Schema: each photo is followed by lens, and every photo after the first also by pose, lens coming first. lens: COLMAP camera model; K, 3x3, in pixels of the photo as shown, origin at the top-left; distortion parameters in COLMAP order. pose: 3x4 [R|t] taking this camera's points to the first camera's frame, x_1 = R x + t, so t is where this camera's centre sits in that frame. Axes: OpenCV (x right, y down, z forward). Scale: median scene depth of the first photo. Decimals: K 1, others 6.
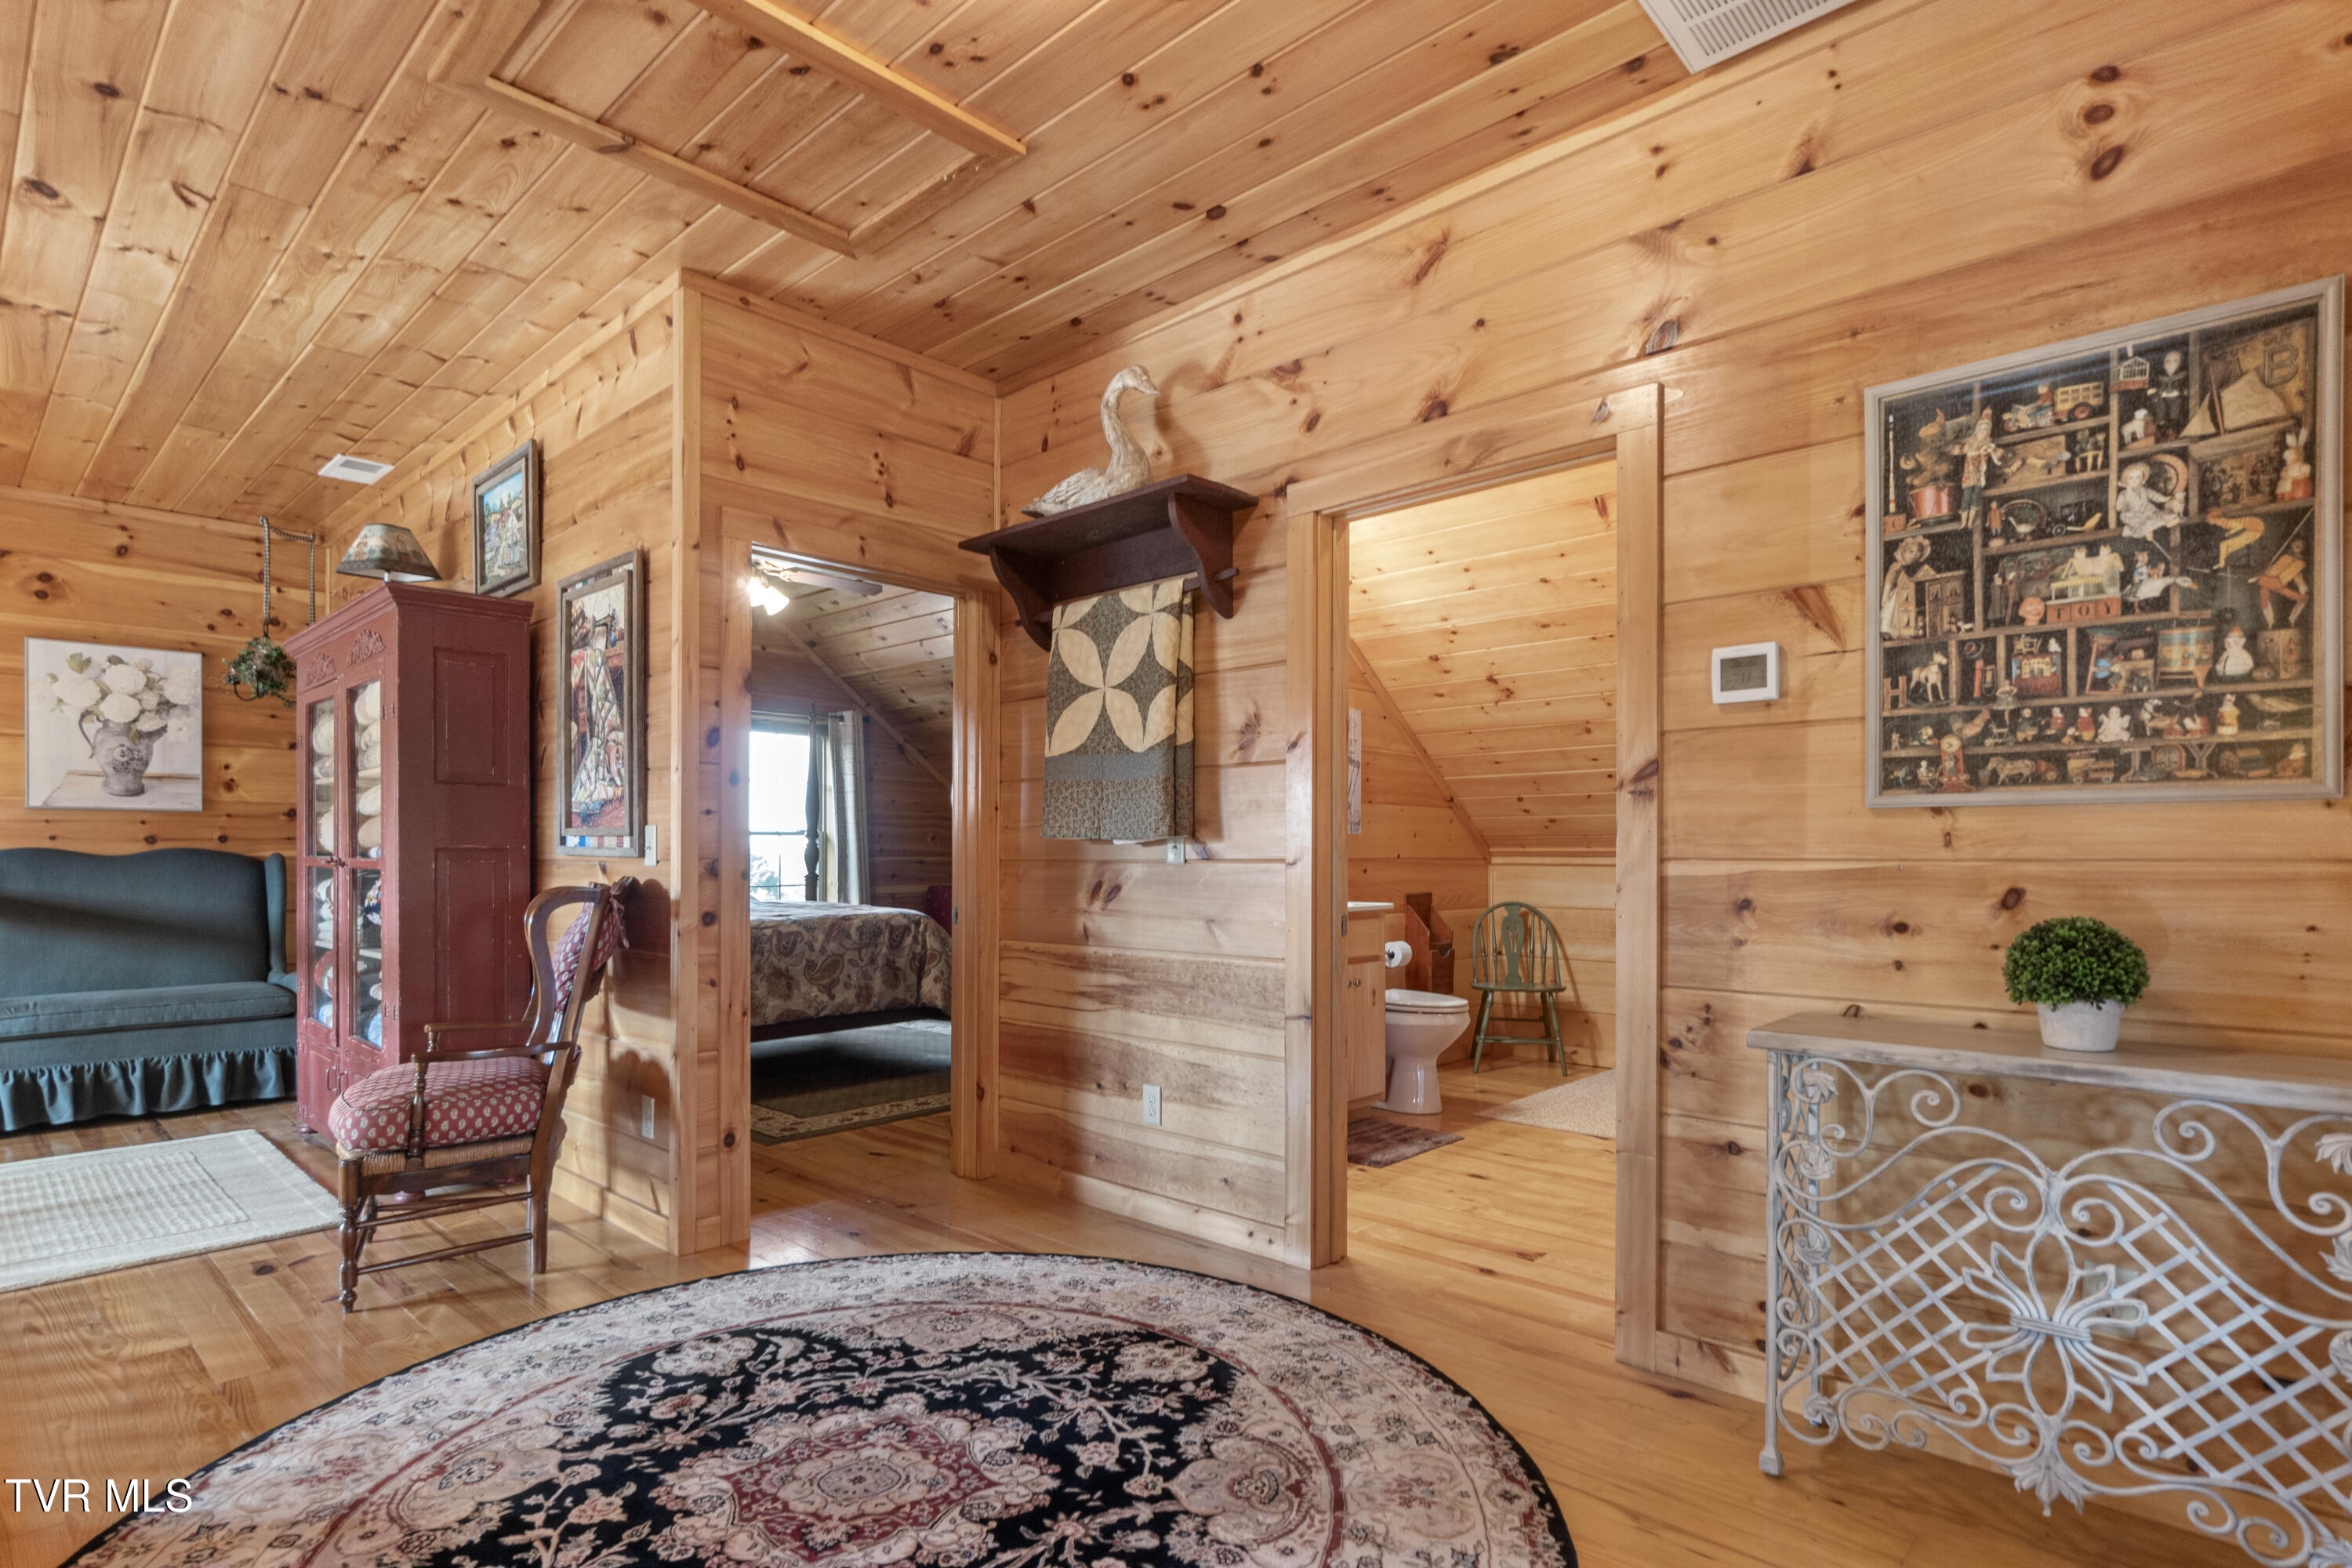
lens RADIAL K [[1169.3, 0, 1178.2], [0, 1169.3, 865.1], [0, 0, 1]] dist [-0.002572, -0.000933]
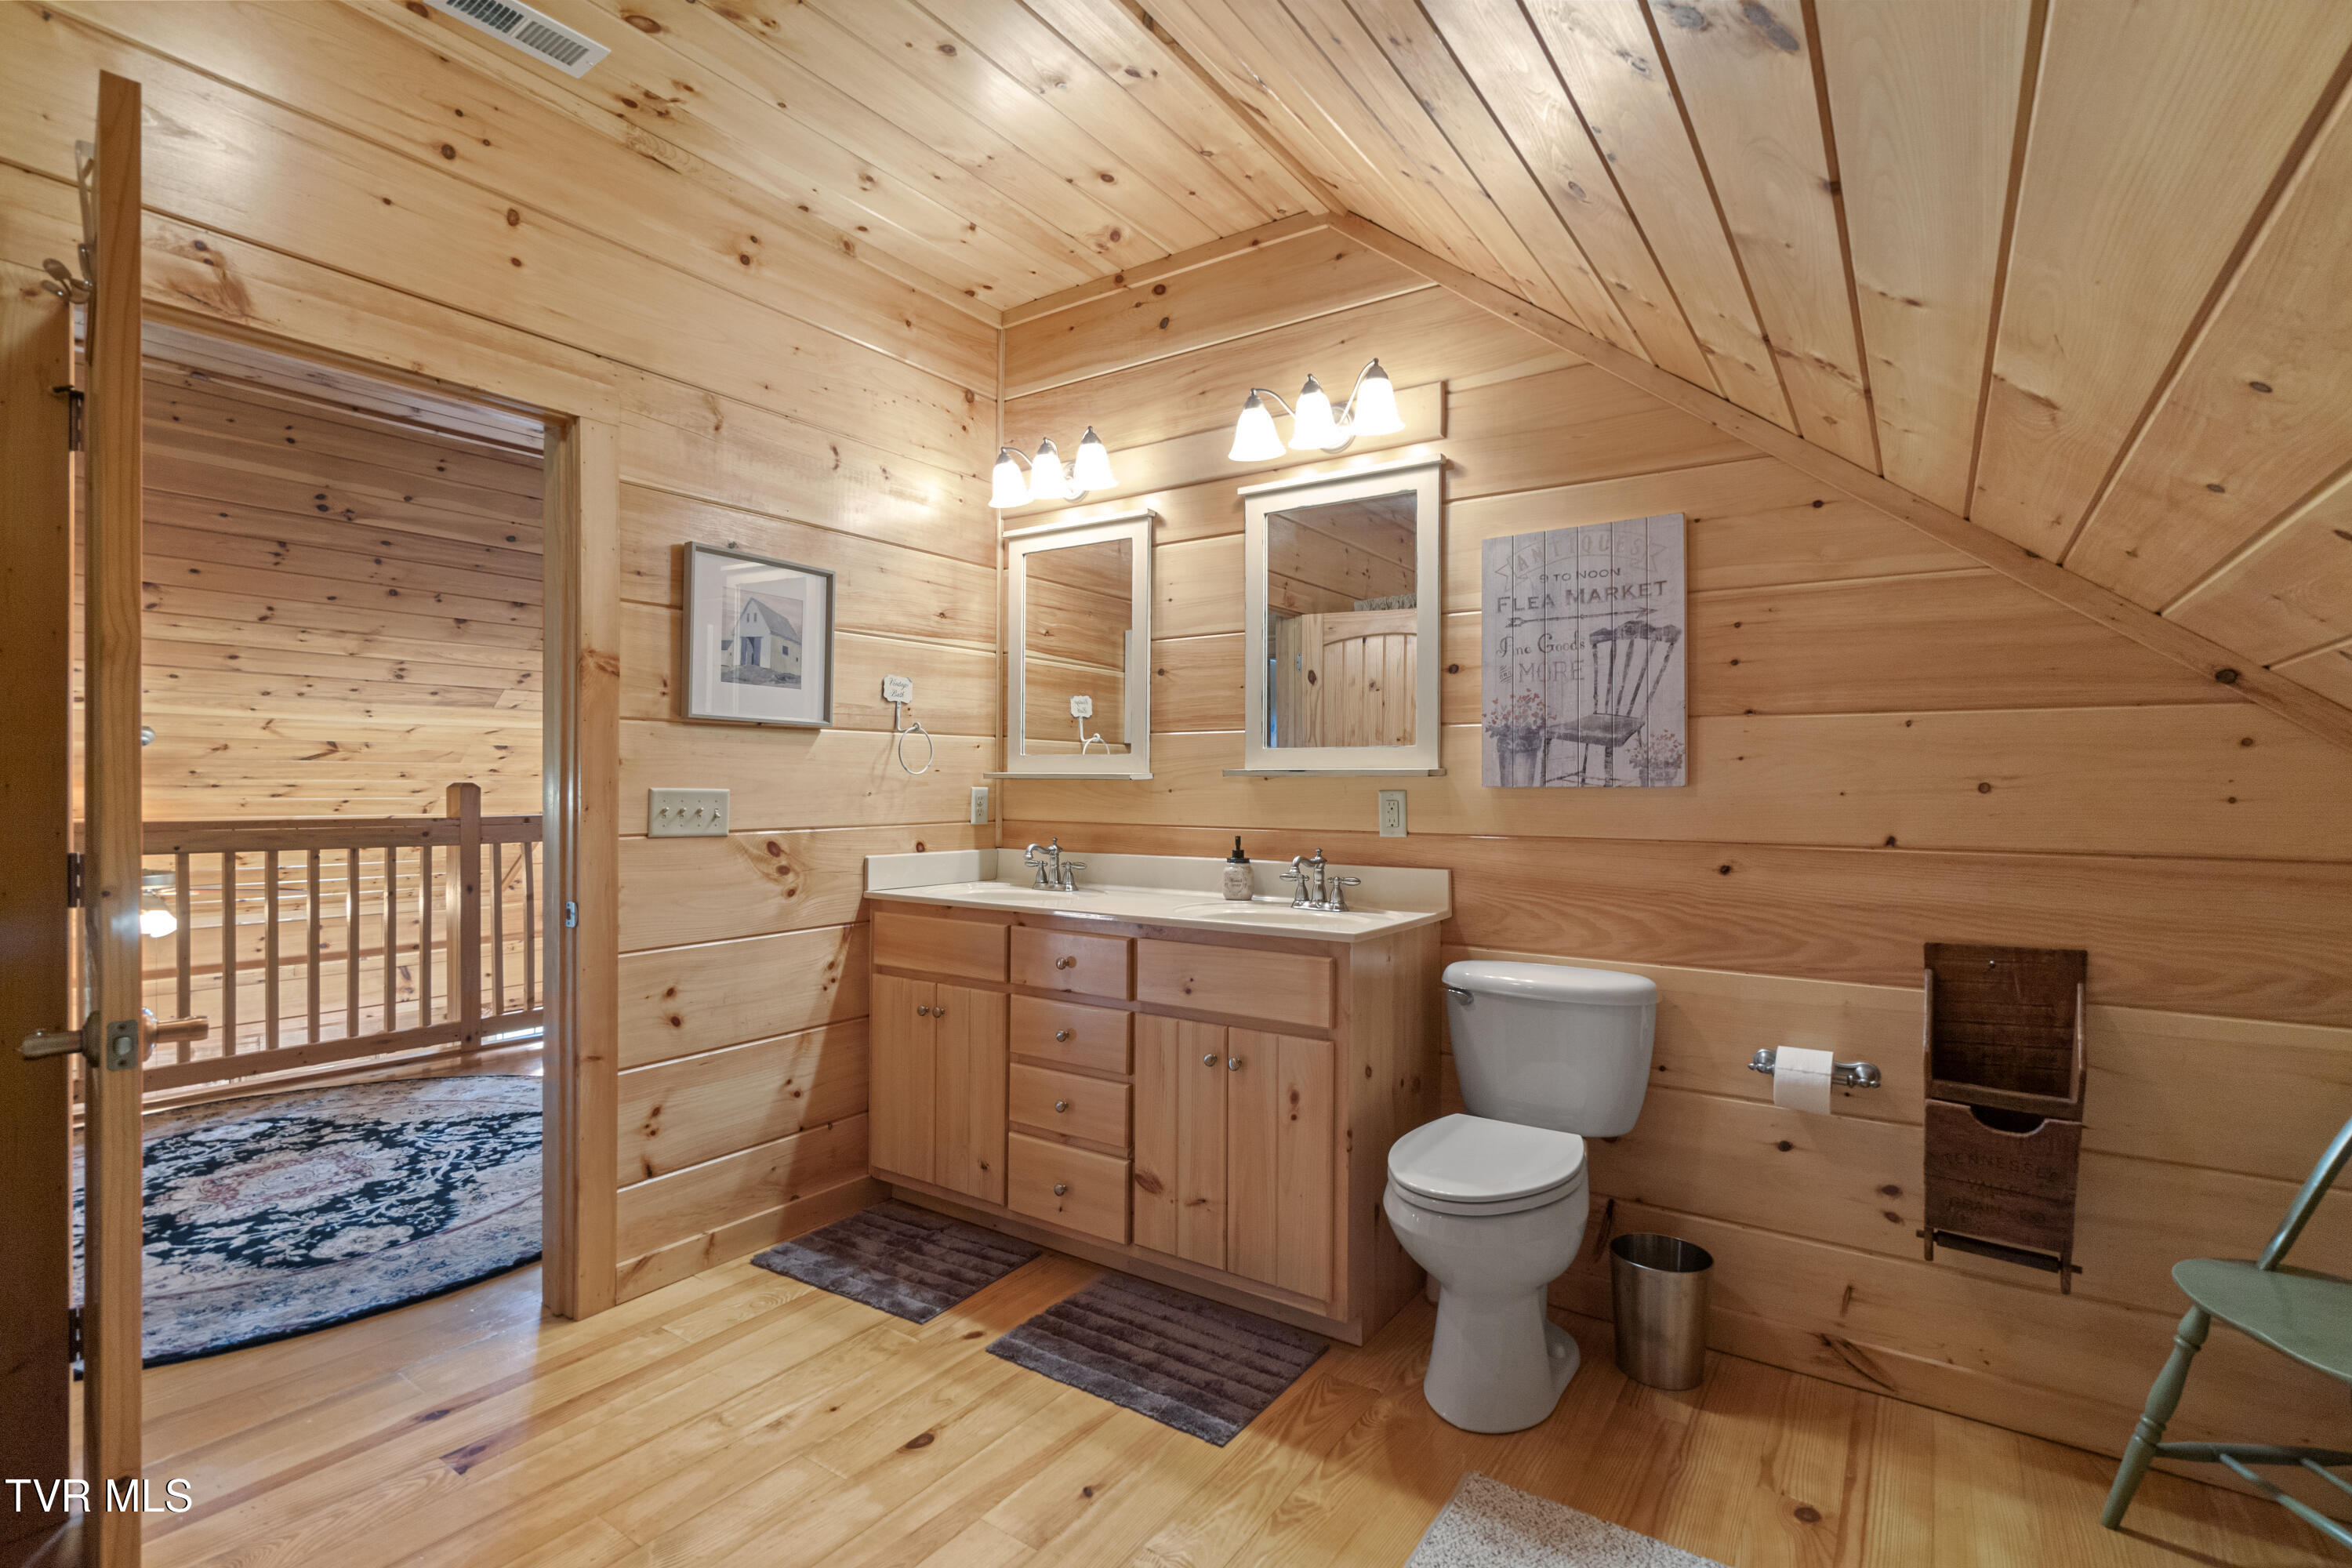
lens RADIAL K [[1121.8, 0, 1170.8], [0, 1121.8, 776.8], [0, 0, 1]] dist [-0.008821, 0.000989]
pose [[0.146947, -0.002199, -0.989142, 0.642166], [-0.015744, 0.999866, -0.004562, -0.028622], [0.989019, 0.016244, 0.146893, 0.856101]]
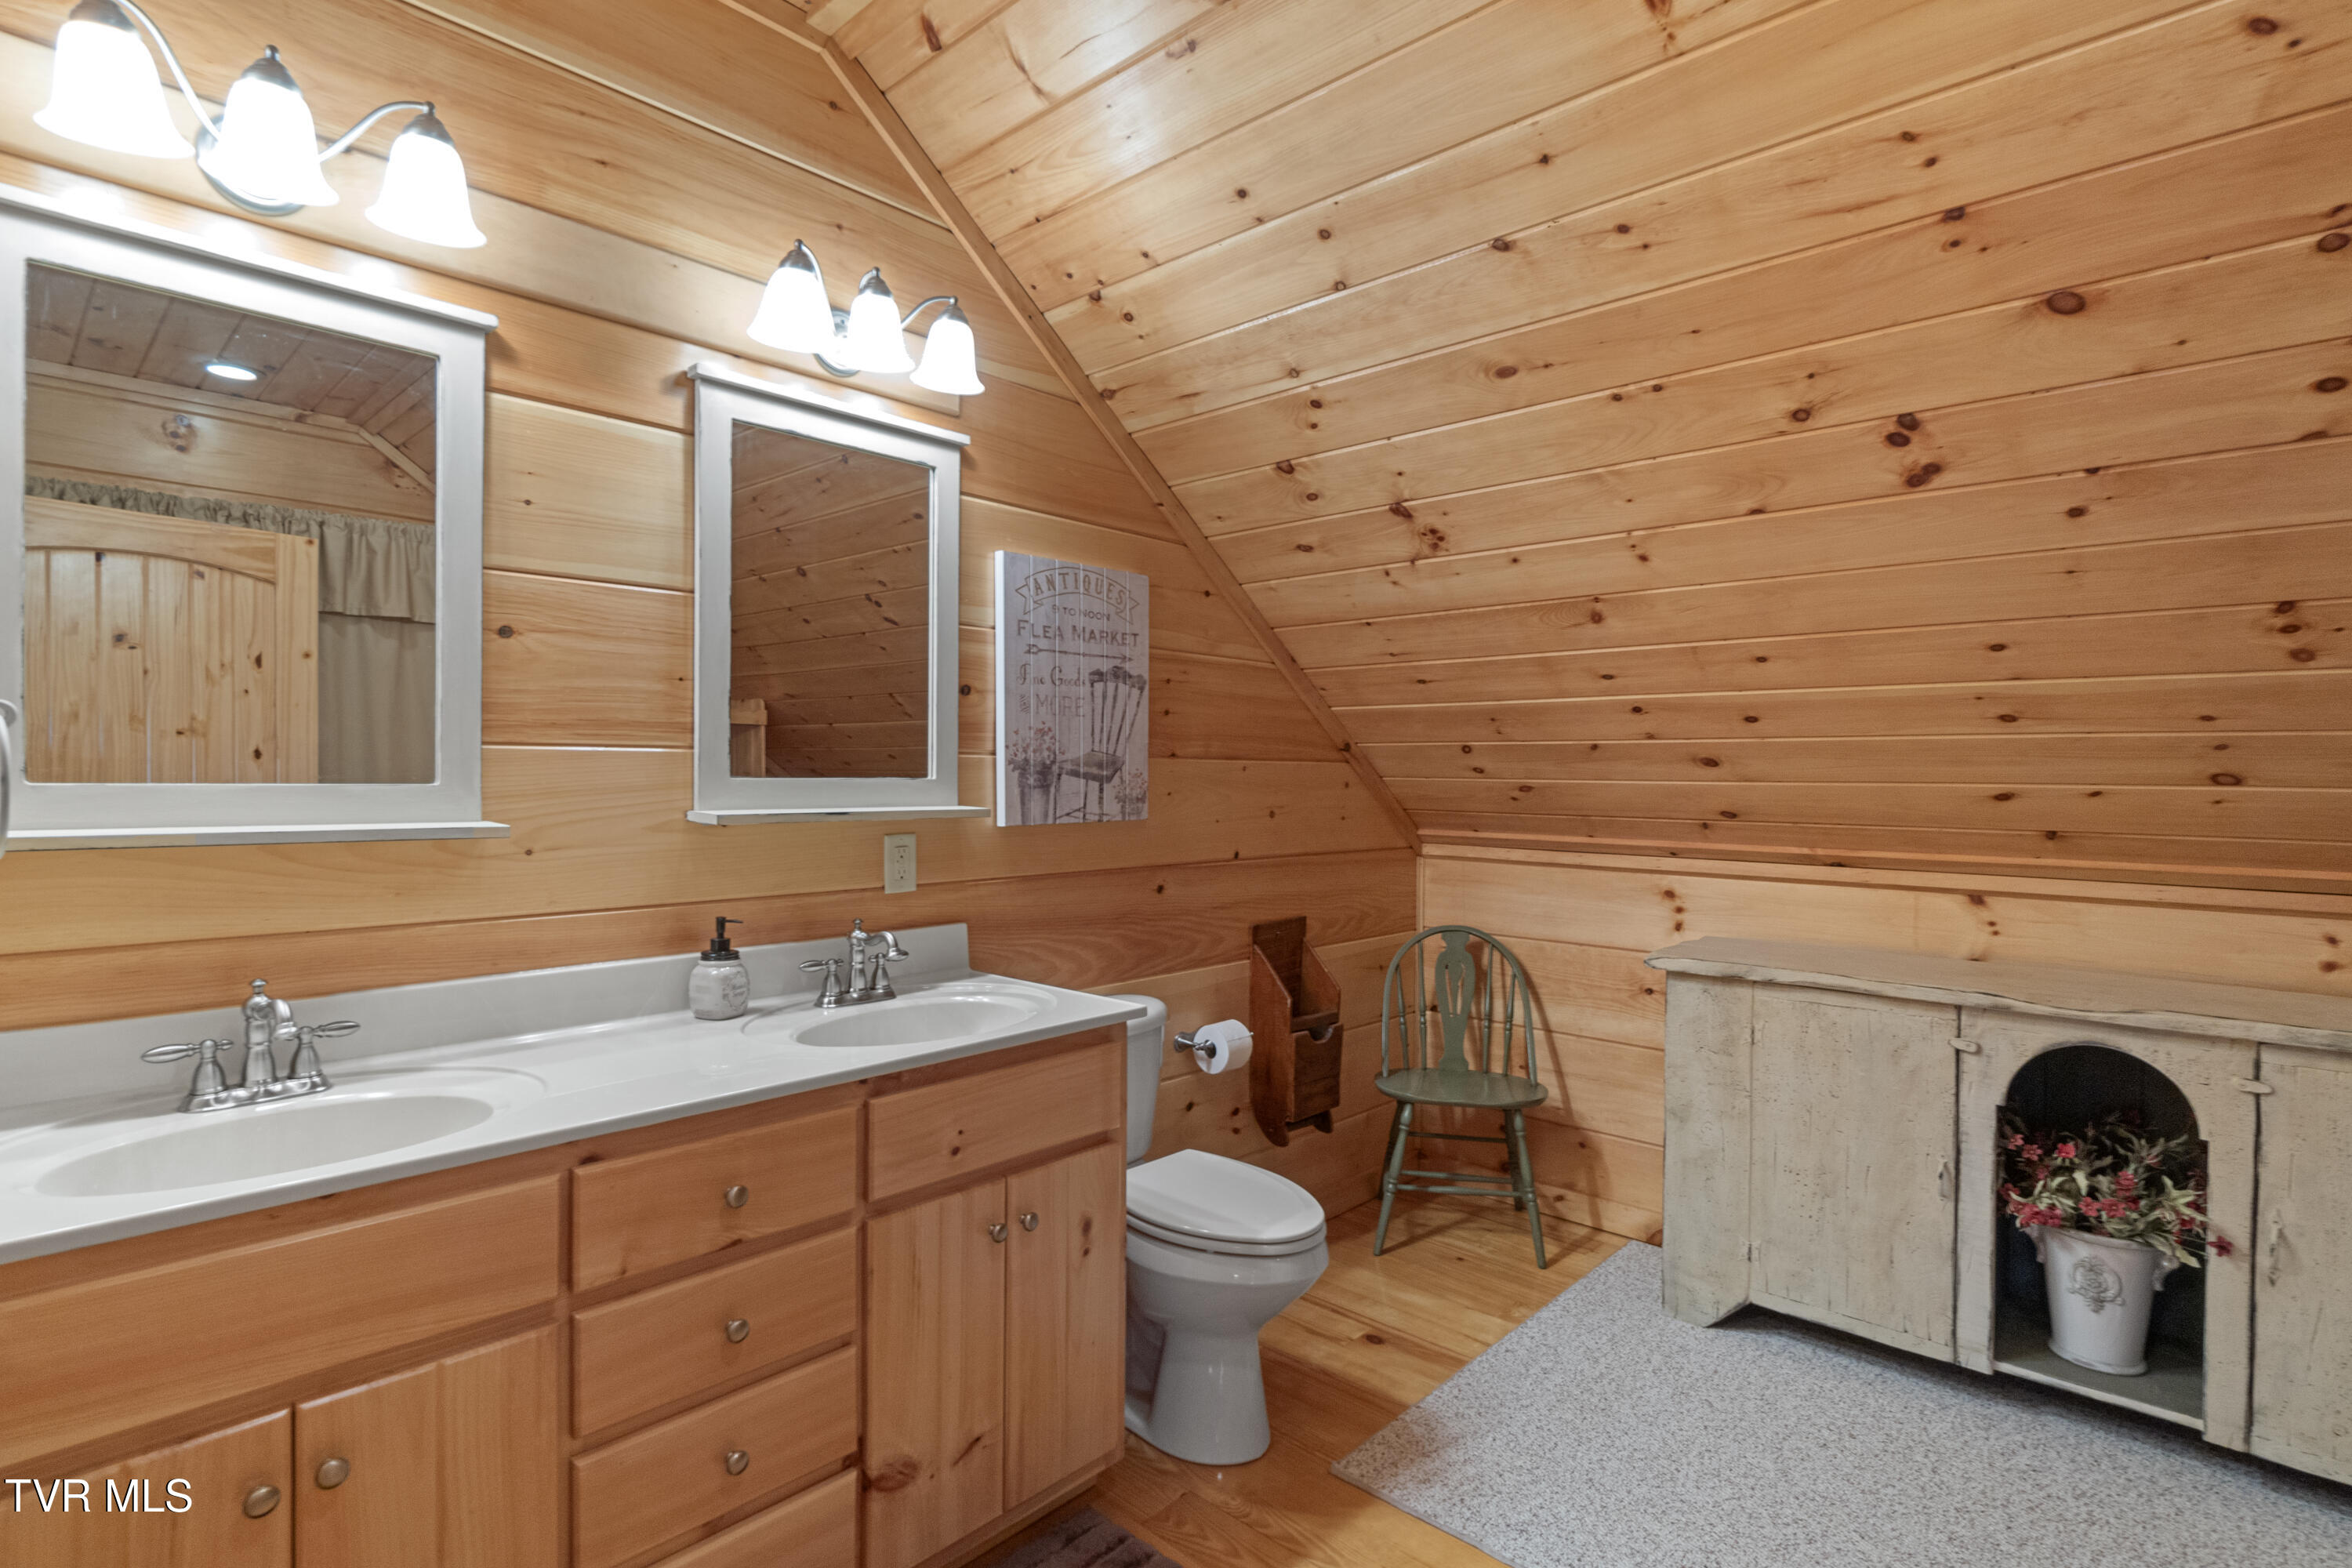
lens RADIAL K [[1121.8, 0, 1174.4], [0, 1121.8, 791.2], [0, 0, 1]] dist [-0.008821, 0.000989]
pose [[0.999952, 0.009199, -0.003496, 0.196762], [-0.009189, 0.999953, 0.003016, -0.046253], [0.003523, -0.002984, 0.999989, 0.590921]]
